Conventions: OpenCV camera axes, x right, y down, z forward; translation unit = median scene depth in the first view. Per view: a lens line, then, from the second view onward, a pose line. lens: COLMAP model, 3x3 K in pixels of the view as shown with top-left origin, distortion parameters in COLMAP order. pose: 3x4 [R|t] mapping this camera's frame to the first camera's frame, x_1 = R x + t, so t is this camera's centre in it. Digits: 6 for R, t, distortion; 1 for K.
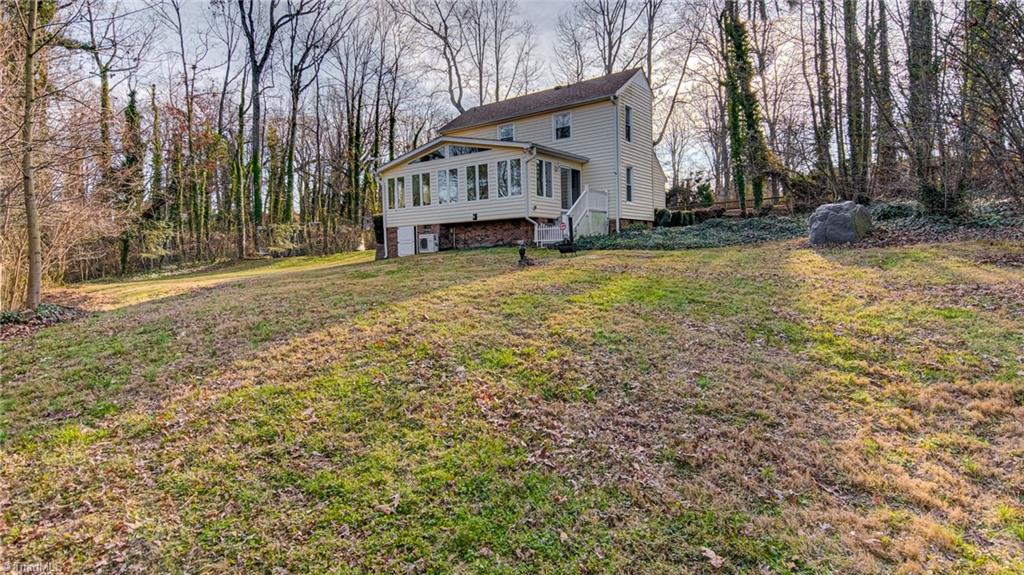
lens RADIAL K [[536.7, 0, 511.0], [0, 536.7, 285.7], [0, 0, 1]] dist [0.001142, 0.000122]
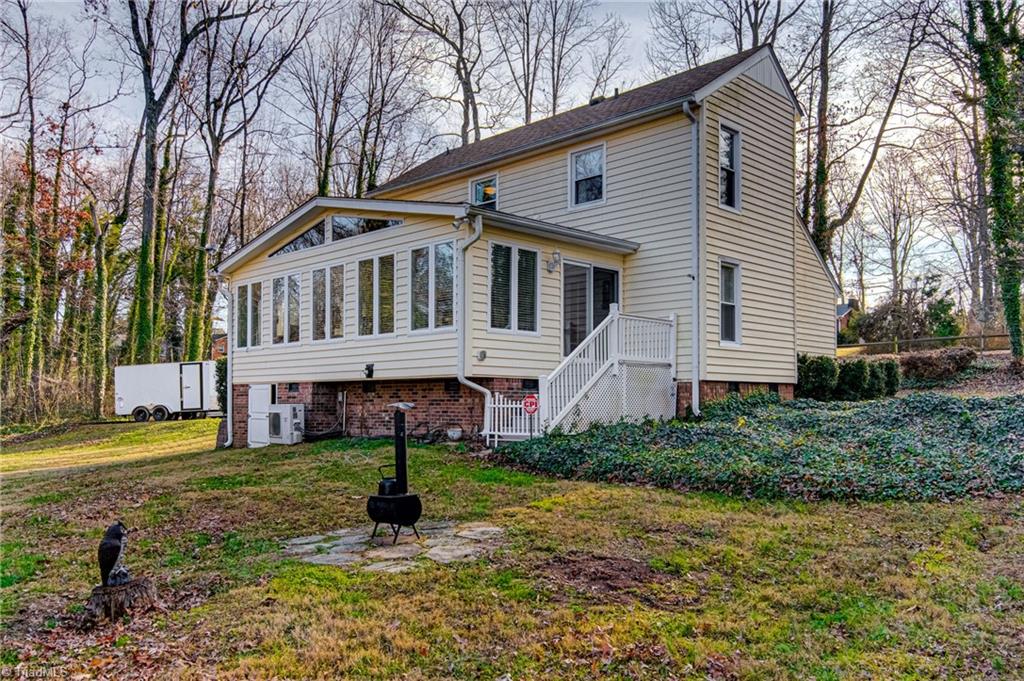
lens RADIAL K [[817.3, 0, 520.4], [0, 817.3, 391.9], [0, 0, 1]] dist [0.013360, 0.004205]
pose [[0.989157, 0.024259, -0.144844, 0.148828], [-0.034208, 0.997194, -0.066594, -0.065197], [0.142822, 0.070826, 0.987211, 0.319869]]
